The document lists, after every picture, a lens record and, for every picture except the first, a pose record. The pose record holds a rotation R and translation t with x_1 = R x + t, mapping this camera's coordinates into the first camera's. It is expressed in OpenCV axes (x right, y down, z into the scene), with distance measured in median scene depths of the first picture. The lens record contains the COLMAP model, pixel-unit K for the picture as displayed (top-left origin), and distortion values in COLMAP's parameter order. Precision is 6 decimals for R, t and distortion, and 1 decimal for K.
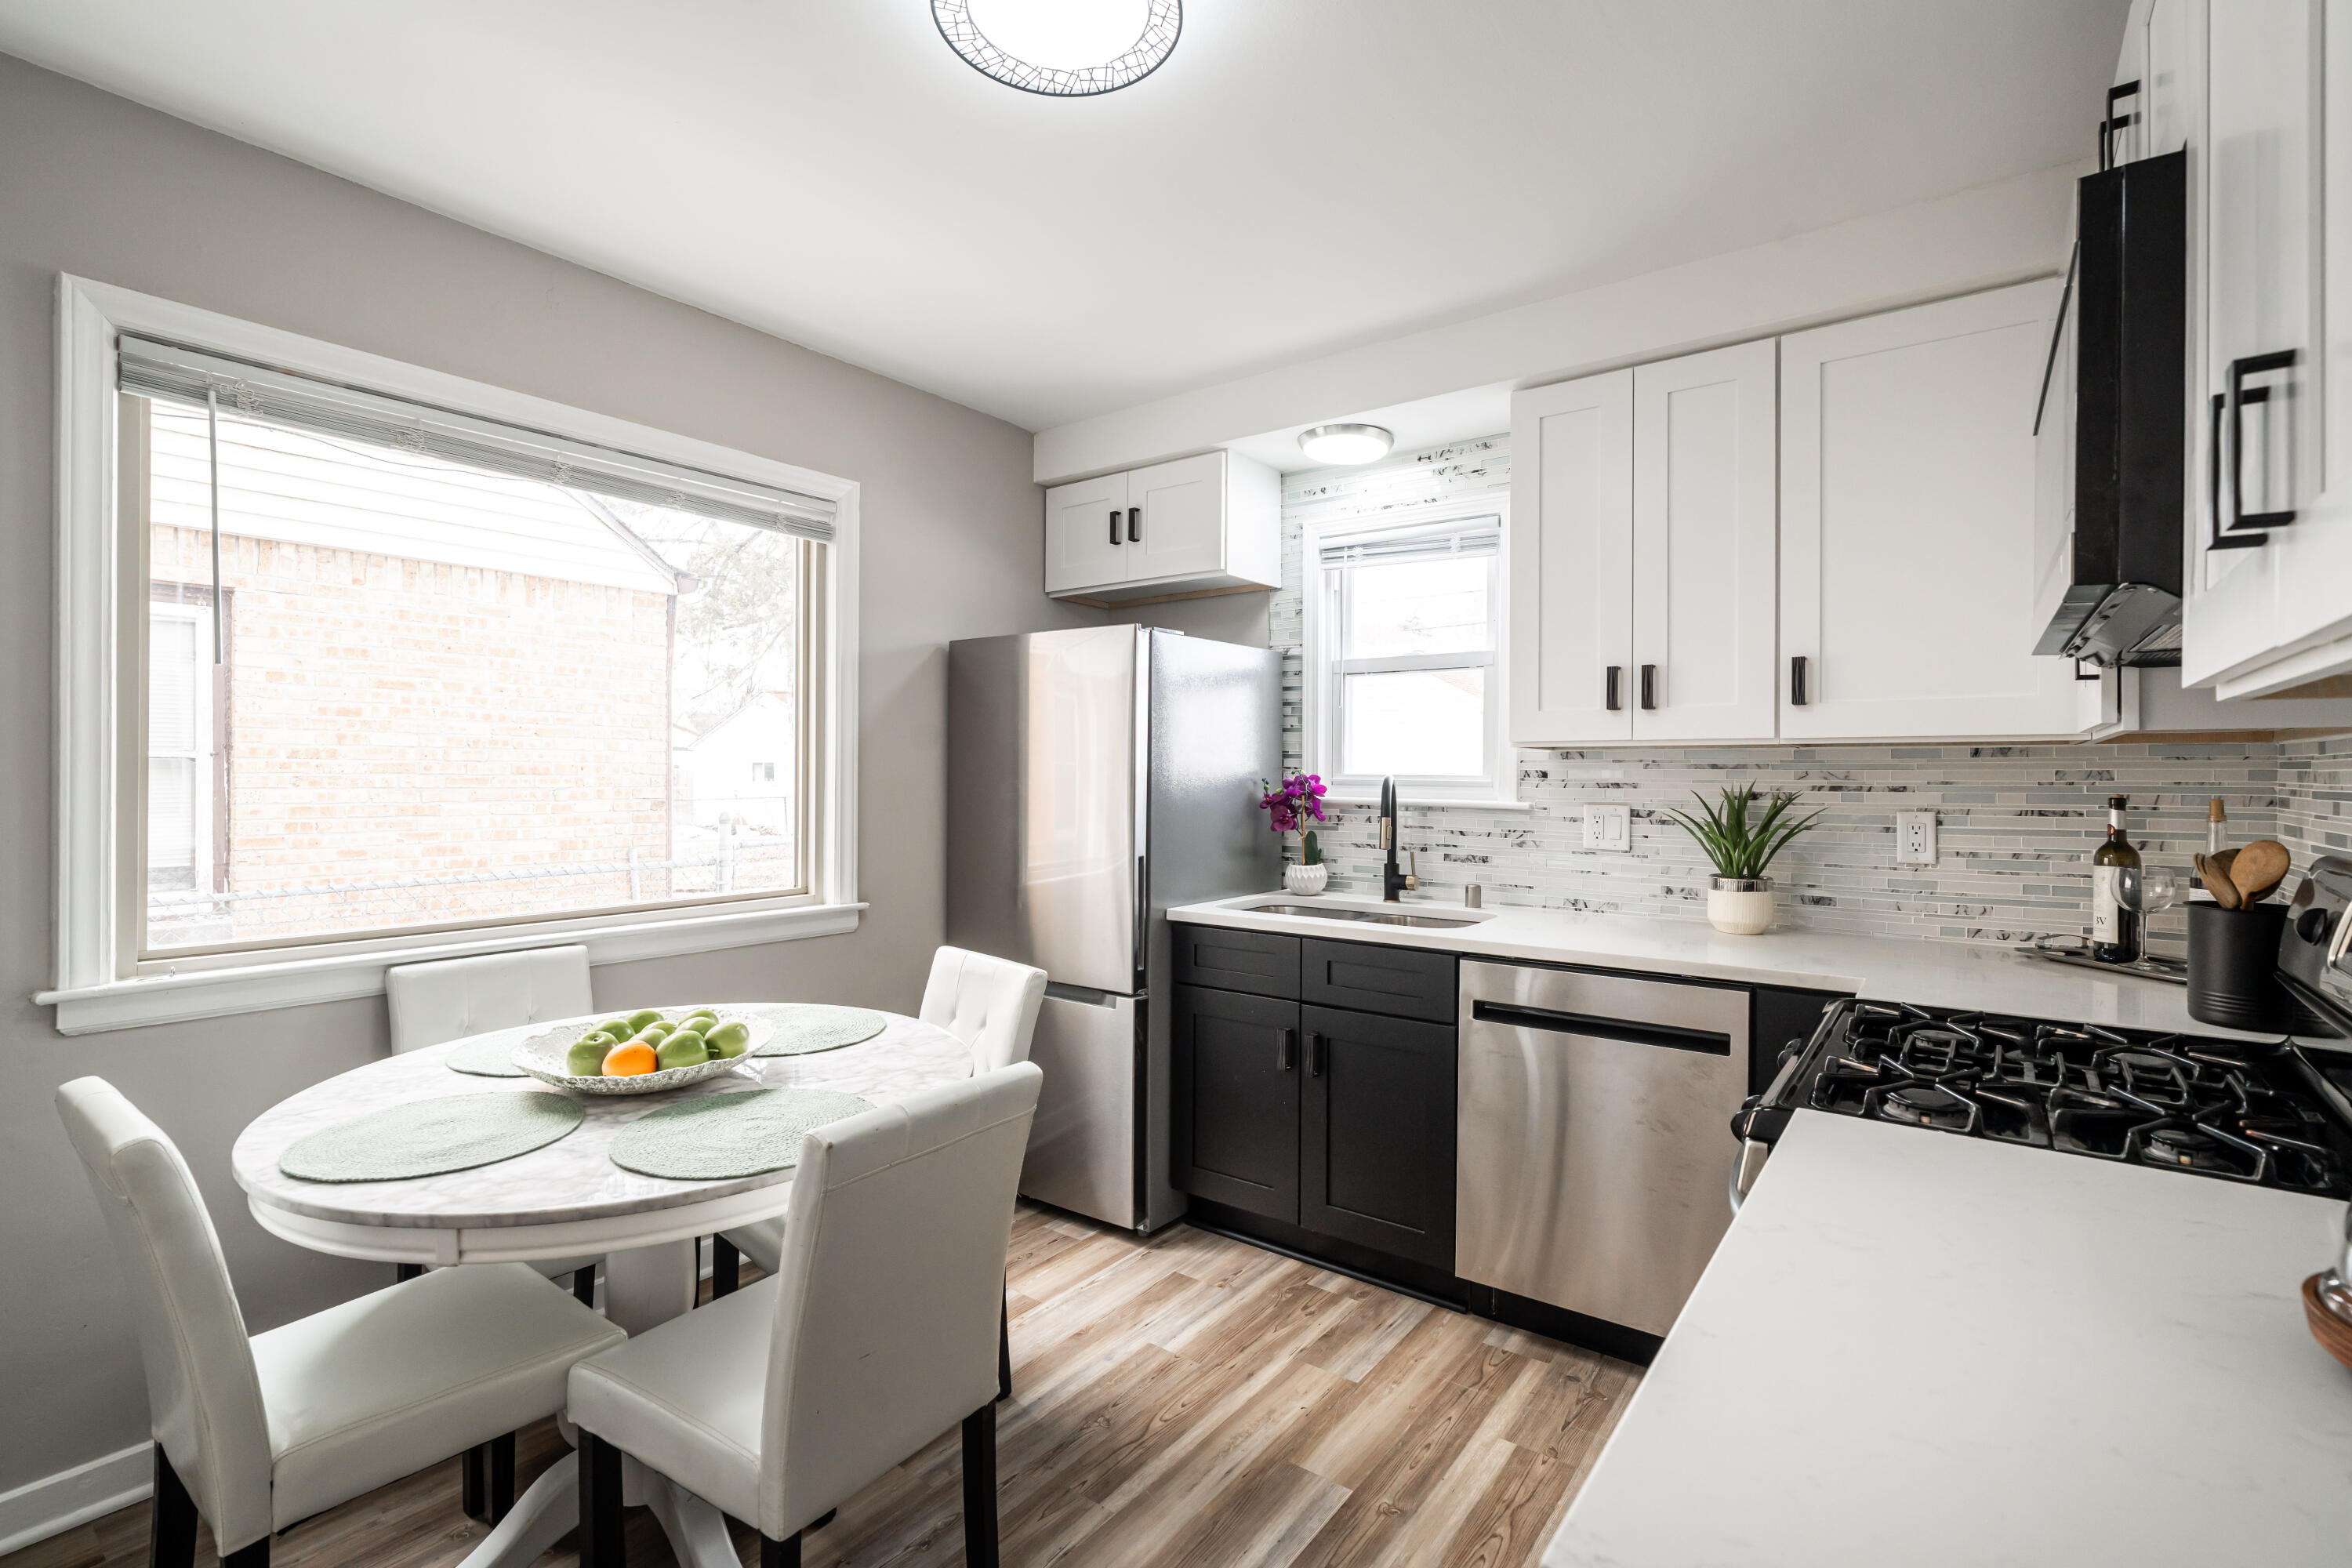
lens RADIAL K [[1064.8, 0, 1170.4], [0, 1064.8, 779.7], [0, 0, 1]] dist [-0.006058, 0.000124]
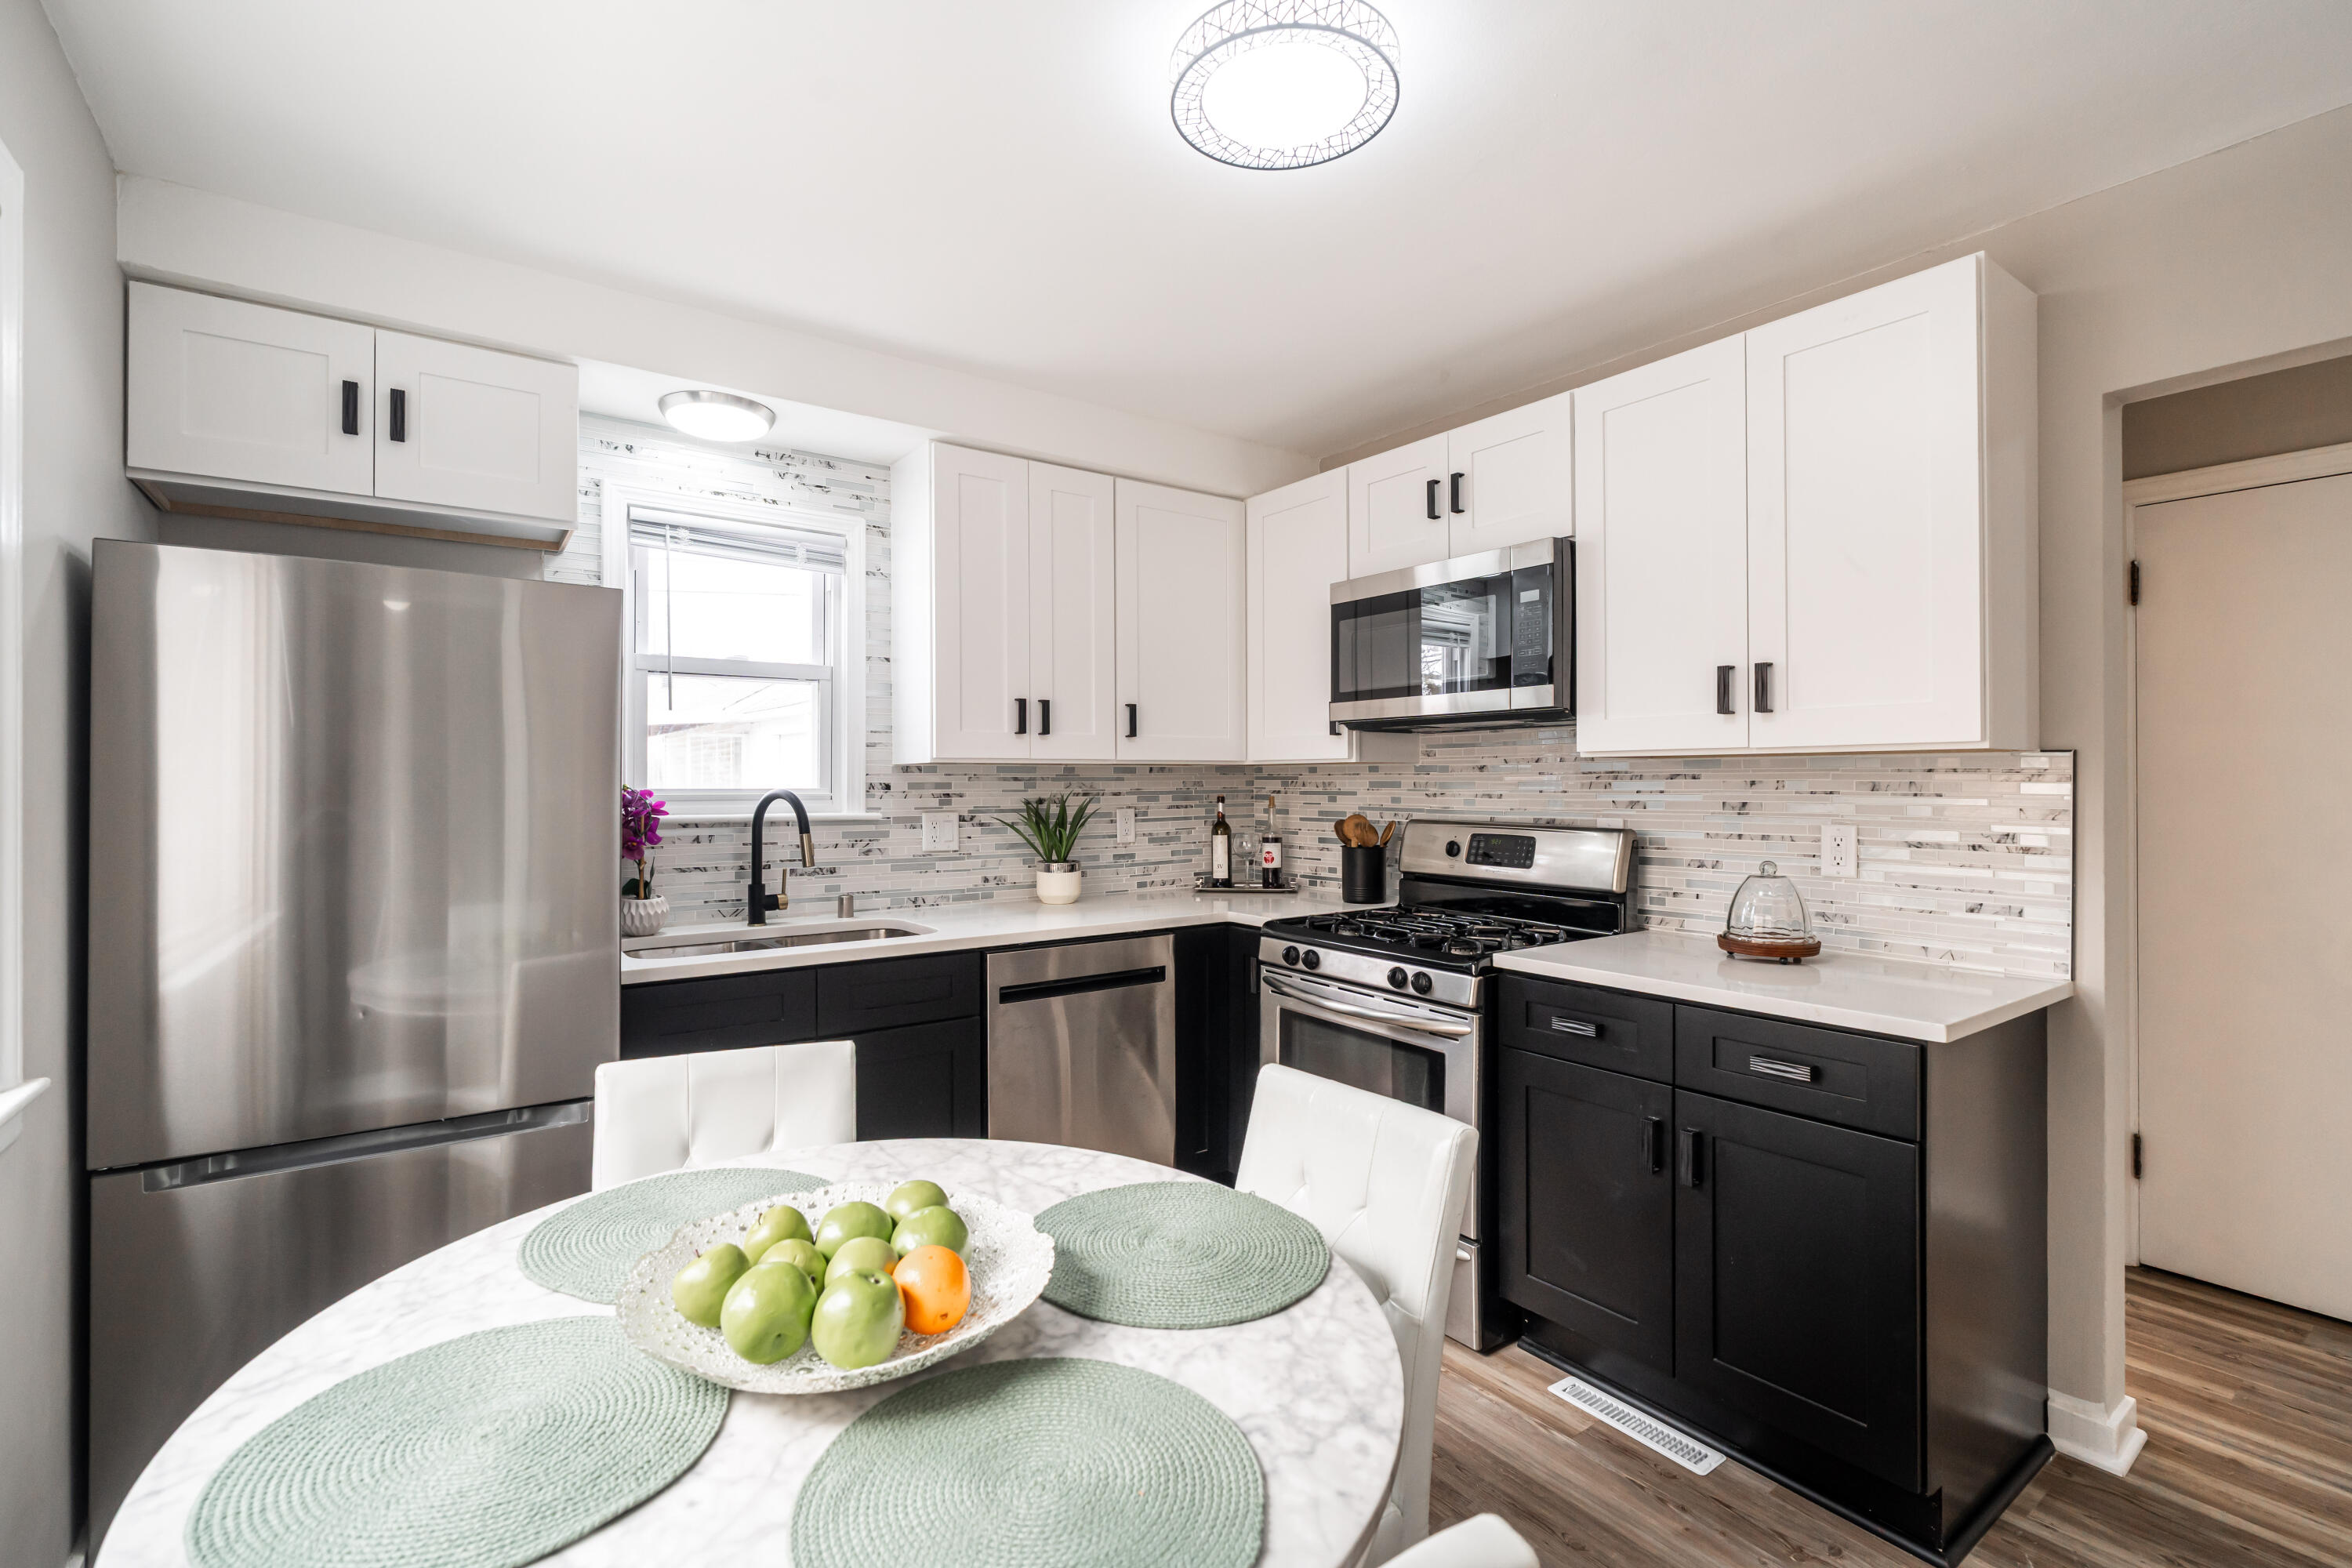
lens RADIAL K [[1066.4, 0, 1176.0], [0, 1066.4, 784.0], [0, 0, 1]] dist [-0.003416, -0.000202]
pose [[0.293950, -0.010636, 0.955762, -0.680957], [0.009096, 0.999924, 0.008330, -0.015770], [-0.955778, 0.006245, 0.294024, 0.445802]]
